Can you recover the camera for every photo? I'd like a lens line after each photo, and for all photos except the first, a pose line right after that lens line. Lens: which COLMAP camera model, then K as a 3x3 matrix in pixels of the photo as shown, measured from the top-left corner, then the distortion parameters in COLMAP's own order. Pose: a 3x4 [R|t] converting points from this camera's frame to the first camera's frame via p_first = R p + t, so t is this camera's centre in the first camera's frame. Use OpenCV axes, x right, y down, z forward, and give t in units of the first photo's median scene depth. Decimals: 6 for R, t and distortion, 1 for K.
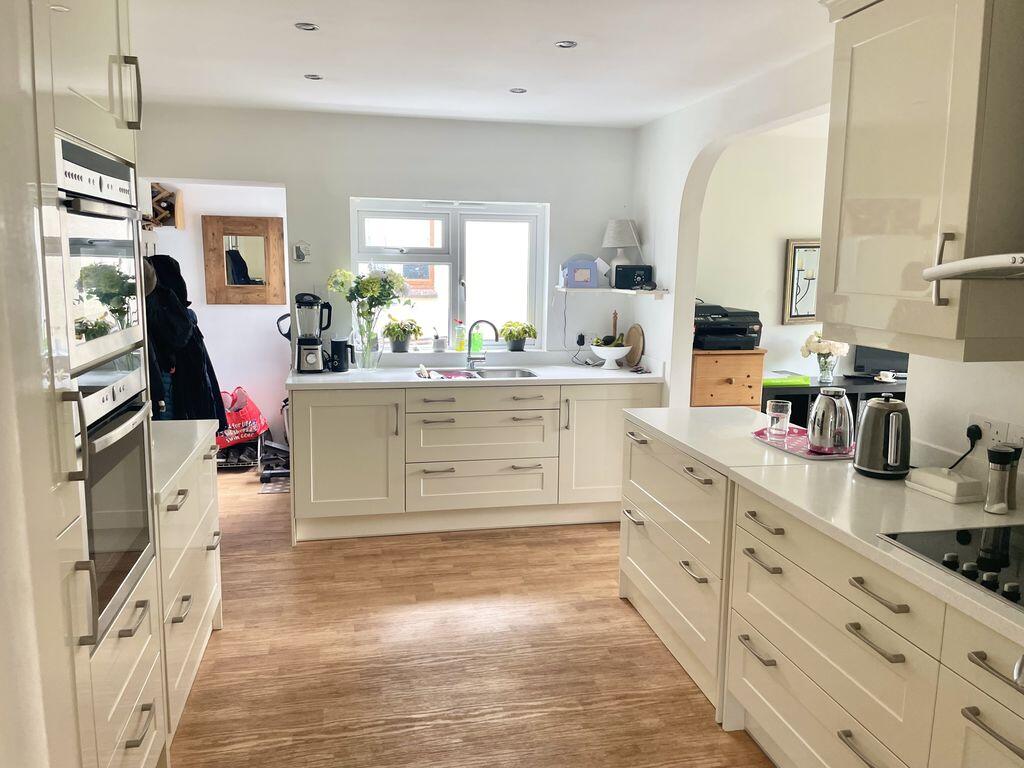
lens RADIAL K [[780.0, 0, 512.3], [0, 780.0, 380.9], [0, 0, 1]] dist [0.057239, -0.004465]
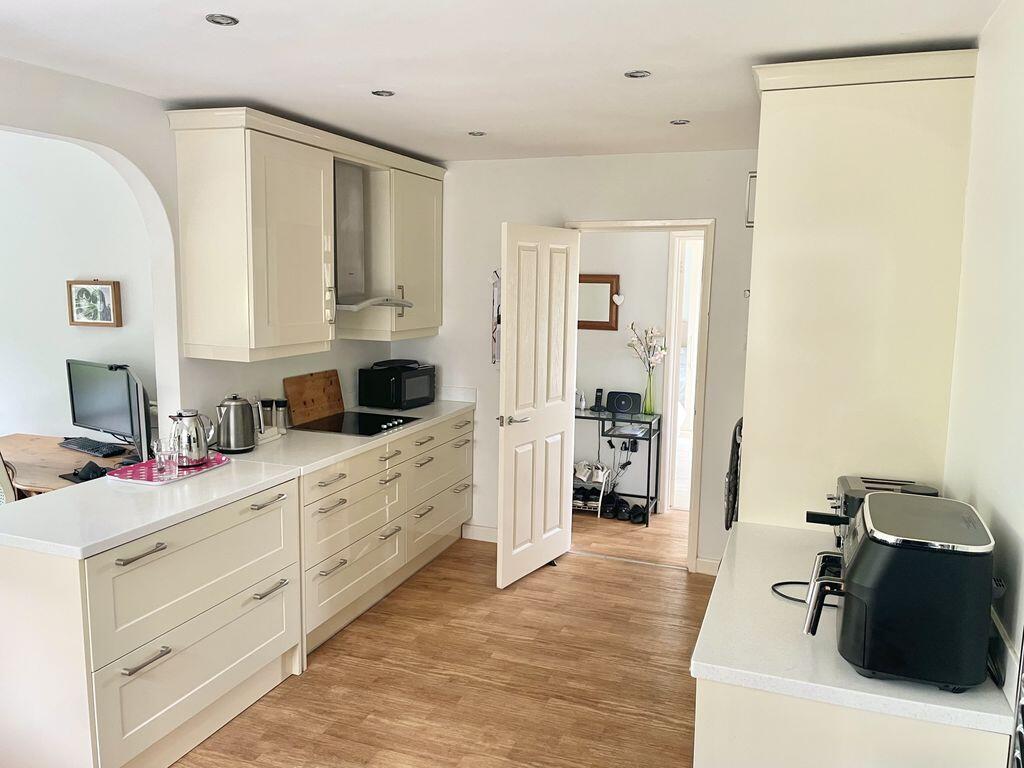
lens RADIAL K [[780.0, 0, 512.4], [0, 780.0, 386.0], [0, 0, 1]] dist [0.057239, -0.004465]
pose [[-0.841259, -0.104762, 0.530385, -0.578152], [0.054171, 0.959774, 0.275498, -0.300726], [-0.537911, 0.260497, -0.801744, 1.549850]]
